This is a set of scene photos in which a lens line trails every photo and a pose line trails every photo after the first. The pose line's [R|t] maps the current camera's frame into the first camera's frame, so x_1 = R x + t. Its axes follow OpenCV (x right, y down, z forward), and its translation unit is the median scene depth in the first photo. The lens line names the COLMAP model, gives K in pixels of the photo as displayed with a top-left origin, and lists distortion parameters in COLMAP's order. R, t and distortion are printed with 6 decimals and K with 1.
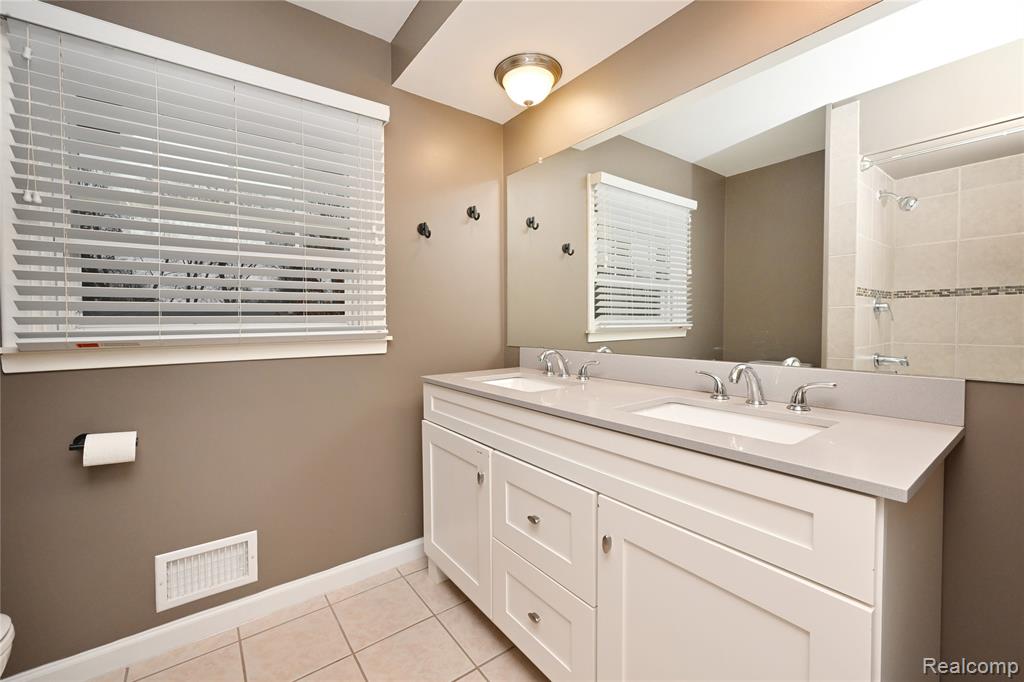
lens RADIAL K [[402.2, 0, 507.8], [0, 402.2, 332.6], [0, 0, 1]] dist [-0.001861, 0.000179]
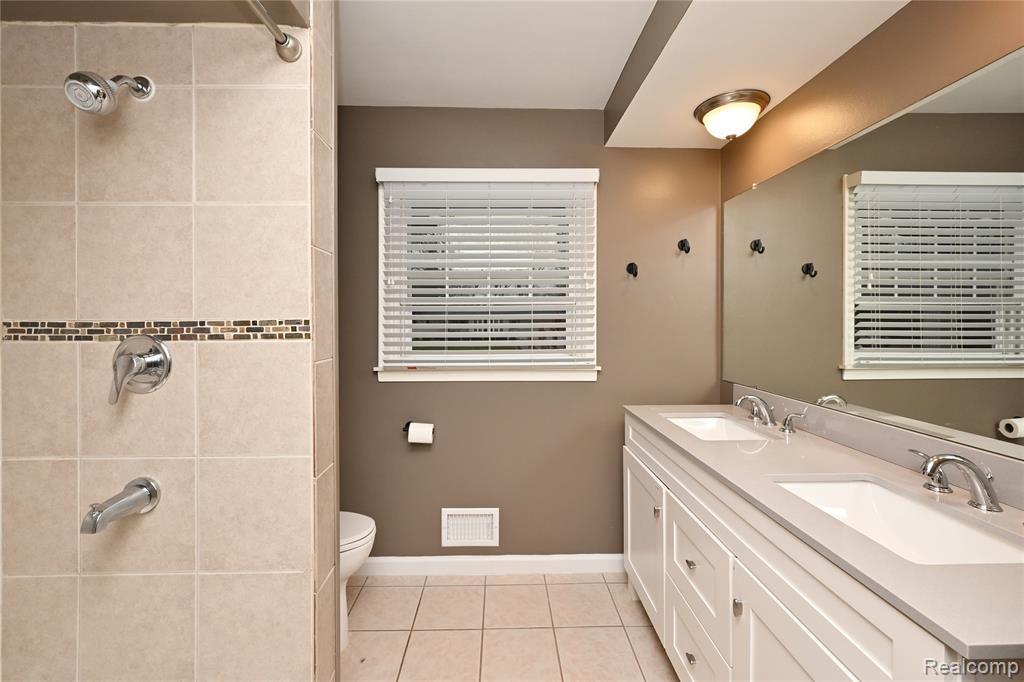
lens RADIAL K [[402.2, 0, 507.8], [0, 402.2, 332.6], [0, 0, 1]] dist [-0.001861, 0.000179]
pose [[0.818442, 0.004159, -0.574574, 0.159273], [-0.015352, 0.999775, -0.014631, -0.071024], [0.574384, 0.020795, 0.818322, -0.089180]]
